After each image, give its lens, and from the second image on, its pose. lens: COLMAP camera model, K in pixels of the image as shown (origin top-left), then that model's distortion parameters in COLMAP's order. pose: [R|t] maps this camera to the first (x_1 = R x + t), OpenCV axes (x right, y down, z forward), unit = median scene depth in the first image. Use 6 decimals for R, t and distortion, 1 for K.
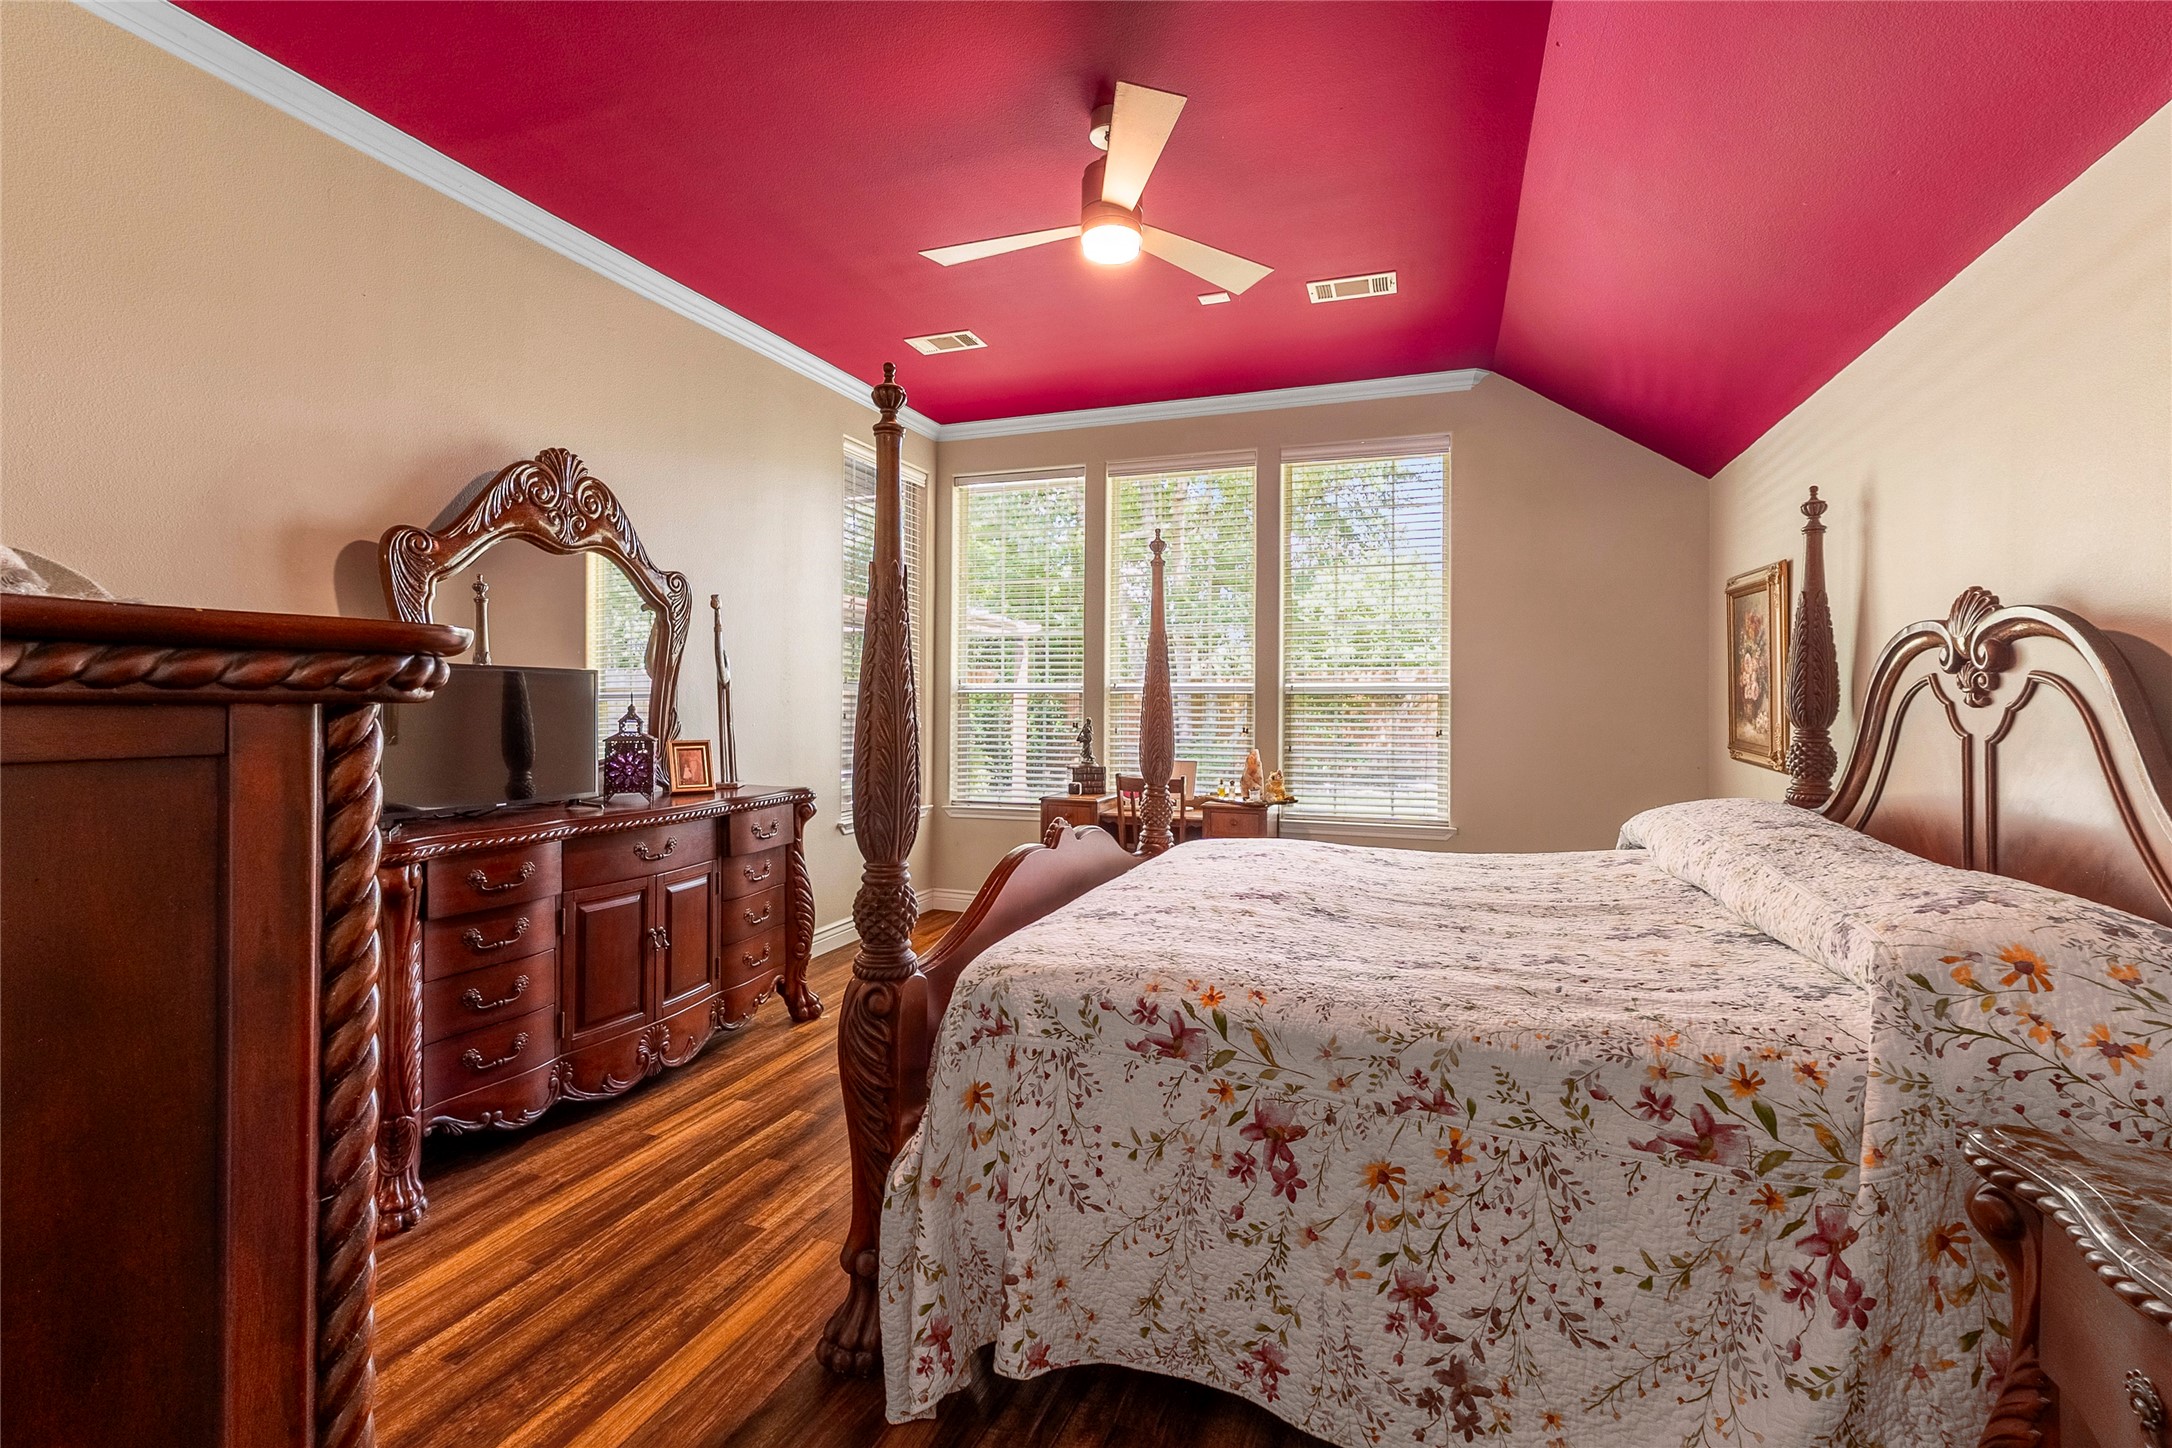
lens RADIAL K [[935.2, 0, 1077.6], [0, 935.2, 712.1], [0, 0, 1]] dist [0.001326, 0.001759]
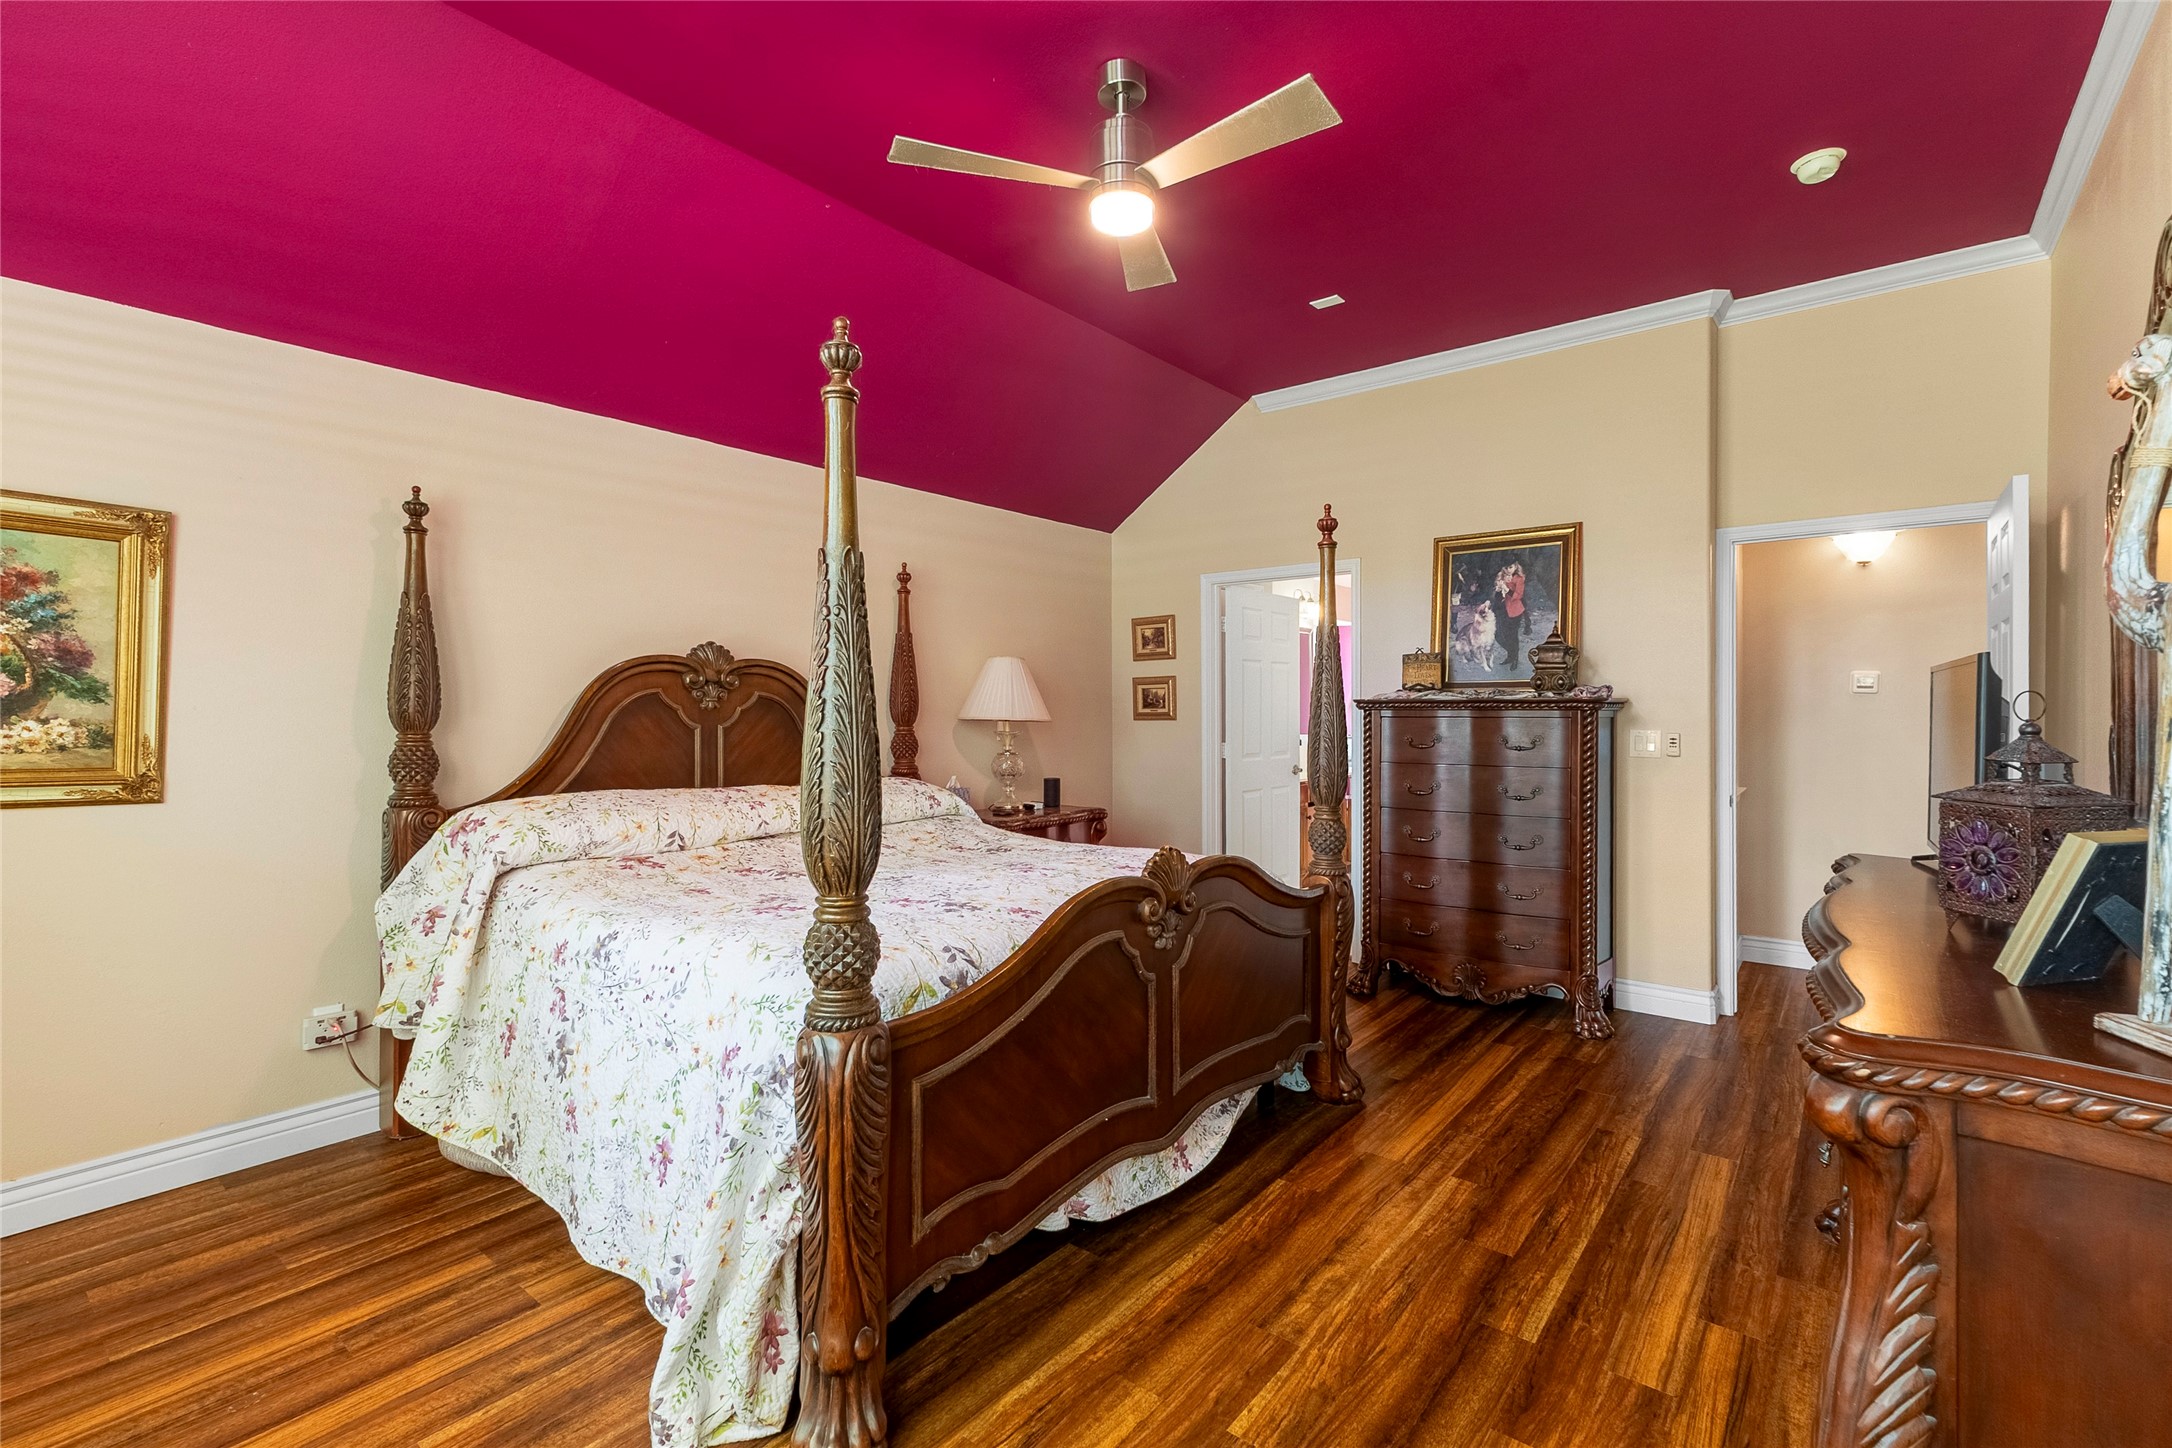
lens RADIAL K [[935.2, 0, 1086.4], [0, 935.2, 709.7], [0, 0, 1]] dist [0.001326, 0.001759]
pose [[-0.945026, -0.010799, 0.326816, -0.245861], [-0.009189, 0.999937, 0.006470, -0.017150], [-0.326865, 0.003111, -0.945066, 1.962073]]
